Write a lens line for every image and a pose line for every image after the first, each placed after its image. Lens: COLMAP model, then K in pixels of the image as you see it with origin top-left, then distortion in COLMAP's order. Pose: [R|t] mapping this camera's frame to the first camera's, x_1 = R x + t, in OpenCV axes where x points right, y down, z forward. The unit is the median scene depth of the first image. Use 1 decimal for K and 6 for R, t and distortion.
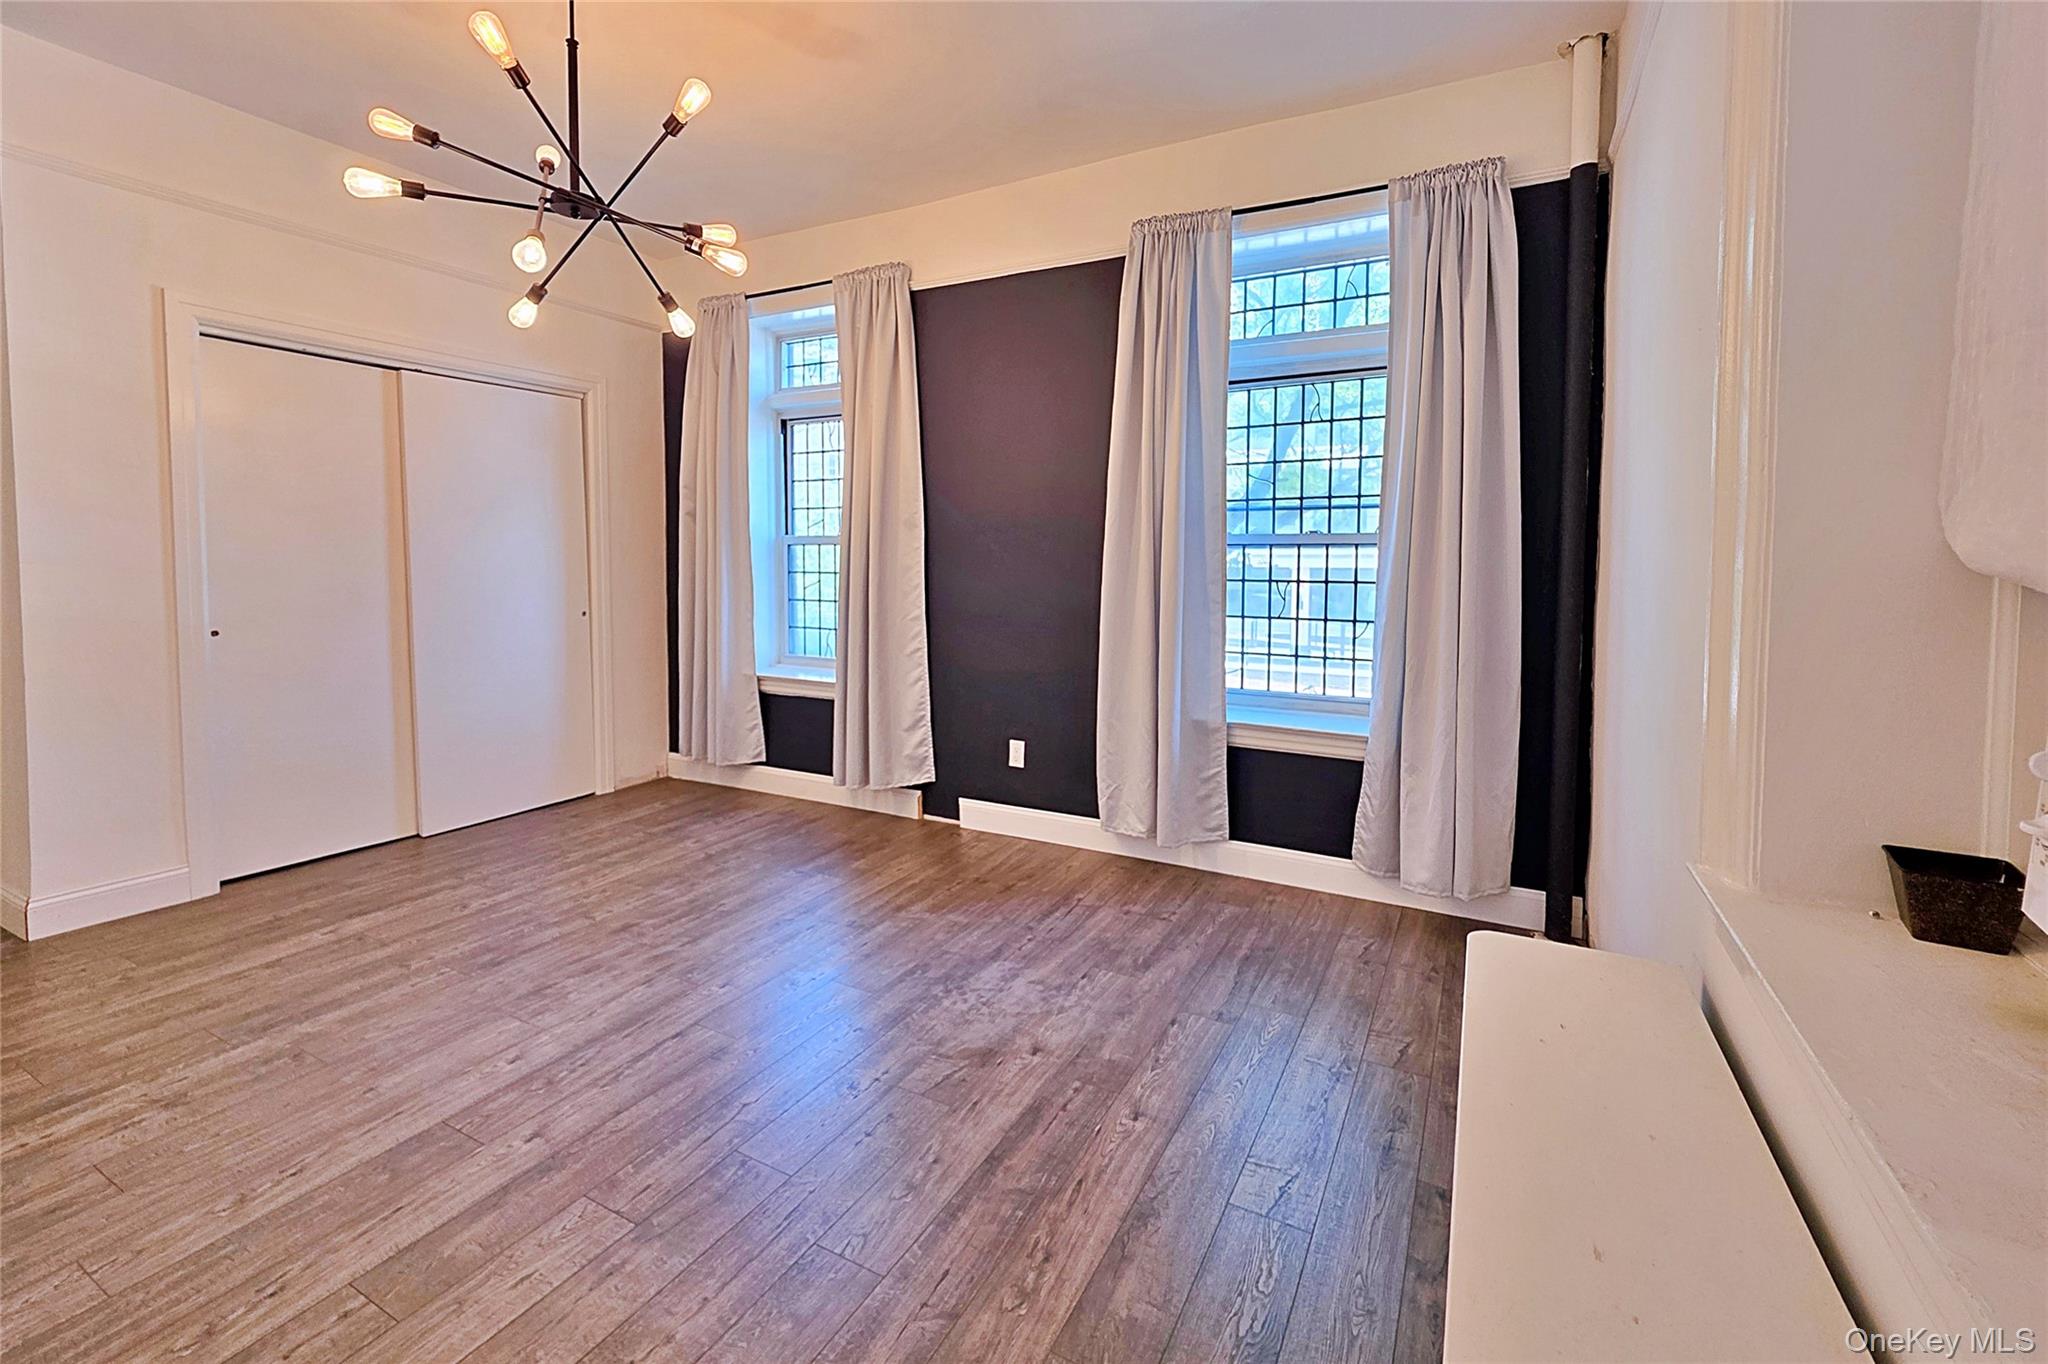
lens RADIAL K [[850.0, 0, 1026.2], [0, 850.0, 667.0], [0, 0, 1]] dist [0.000748, -0.000473]
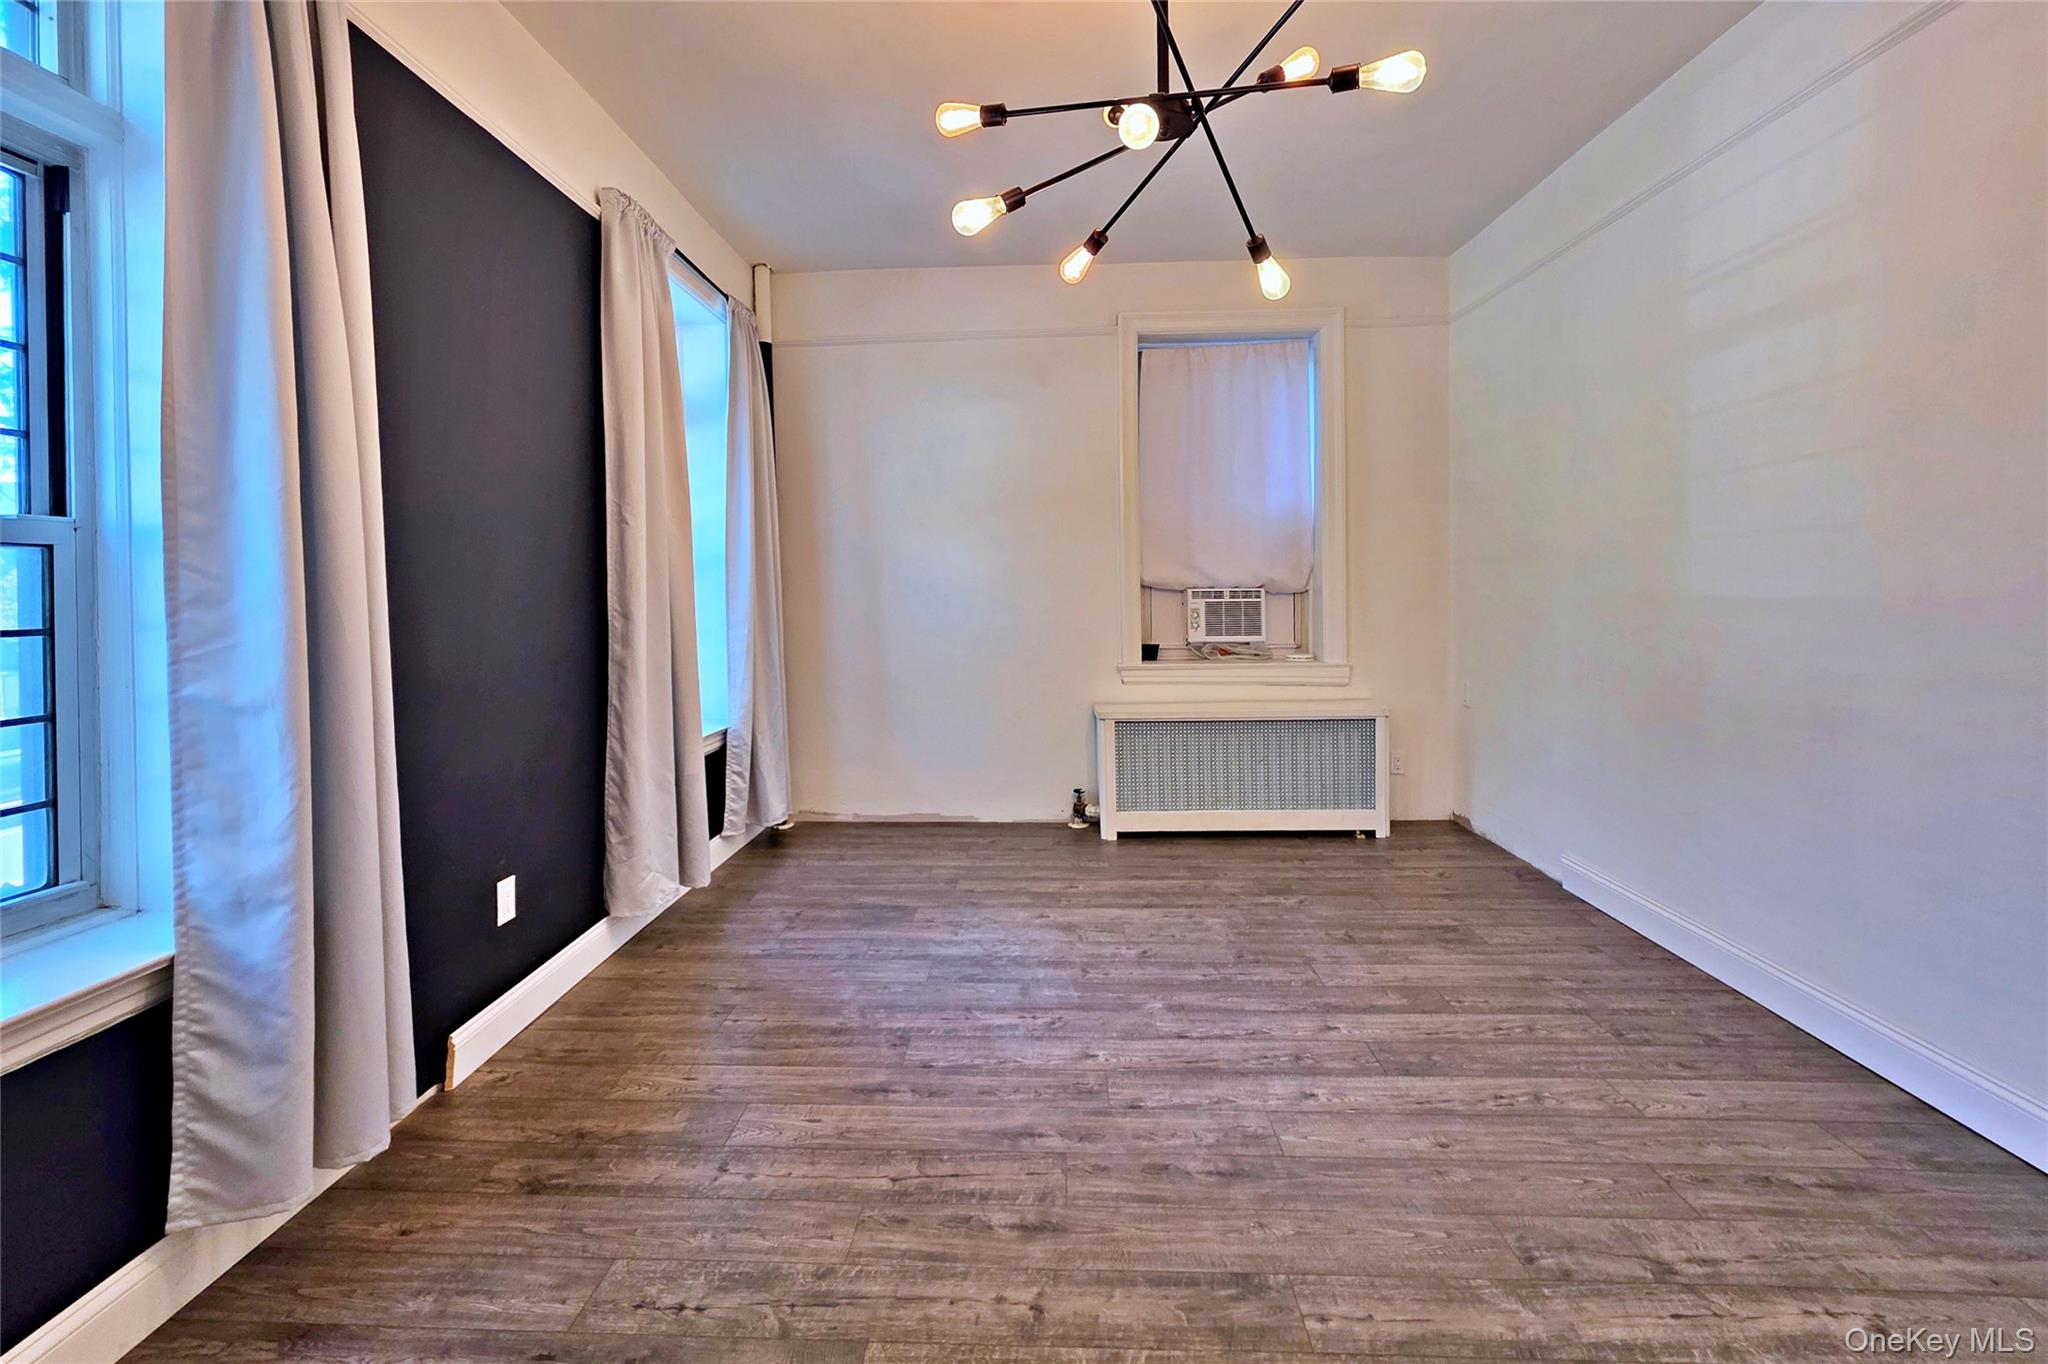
lens RADIAL K [[850.0, 0, 1026.2], [0, 850.0, 667.0], [0, 0, 1]] dist [0.000748, -0.000473]
pose [[-0.432512, -0.085528, 0.897562, -1.274006], [0.122391, 0.980707, 0.152427, -0.198584], [-0.893283, 0.175780, -0.413700, 1.586367]]
